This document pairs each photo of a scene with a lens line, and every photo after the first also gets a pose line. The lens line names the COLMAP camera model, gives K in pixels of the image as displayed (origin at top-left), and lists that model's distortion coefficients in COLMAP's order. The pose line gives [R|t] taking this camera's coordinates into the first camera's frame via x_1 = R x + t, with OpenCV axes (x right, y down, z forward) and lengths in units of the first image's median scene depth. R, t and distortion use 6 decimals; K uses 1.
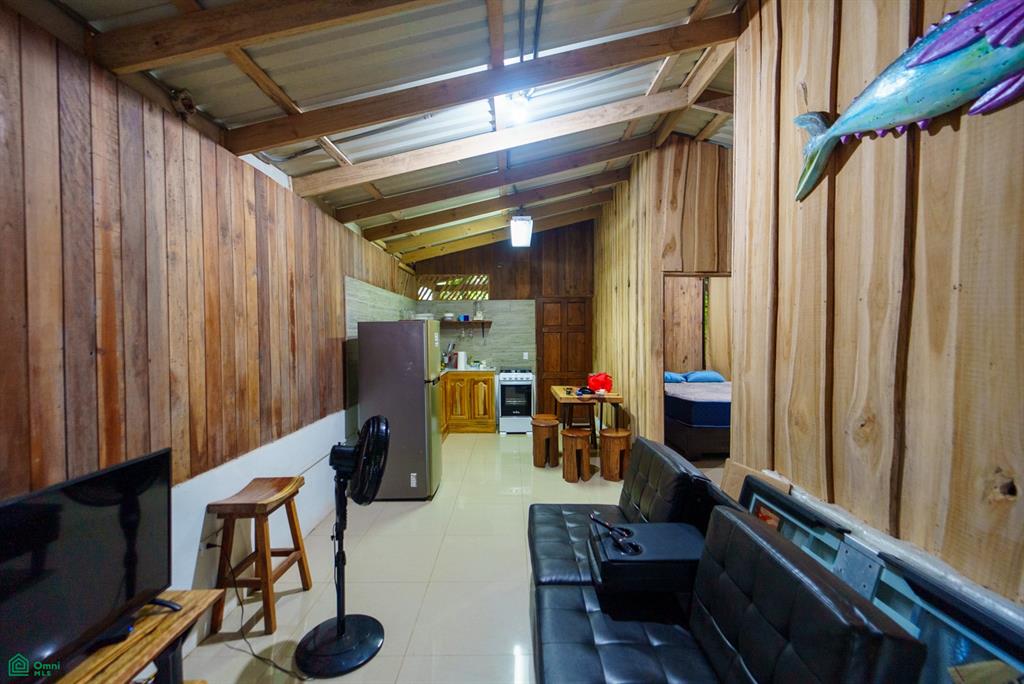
lens RADIAL K [[420.5, 0, 510.9], [0, 420.5, 344.8], [0, 0, 1]] dist [-0.019715, 0.001178]
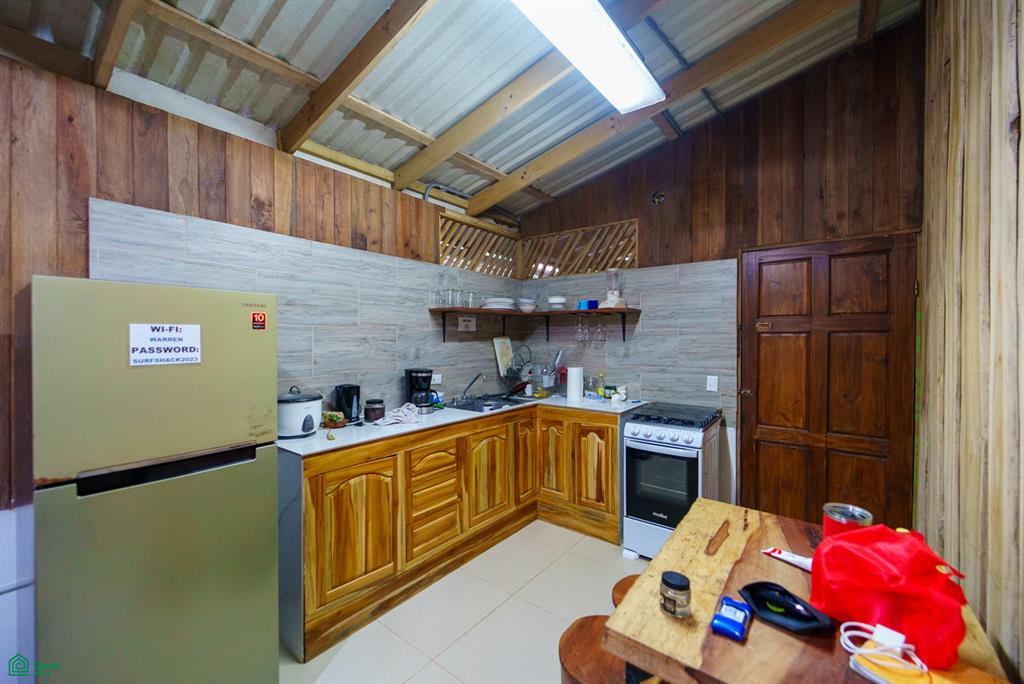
lens RADIAL K [[420.5, 0, 492.8], [0, 420.5, 343.2], [0, 0, 1]] dist [-0.019715, 0.001178]
pose [[0.793049, 0.017177, -0.608915, 0.122369], [-0.023262, 0.999727, -0.002095, -0.010818], [0.608713, 0.015827, 0.793232, 0.500135]]
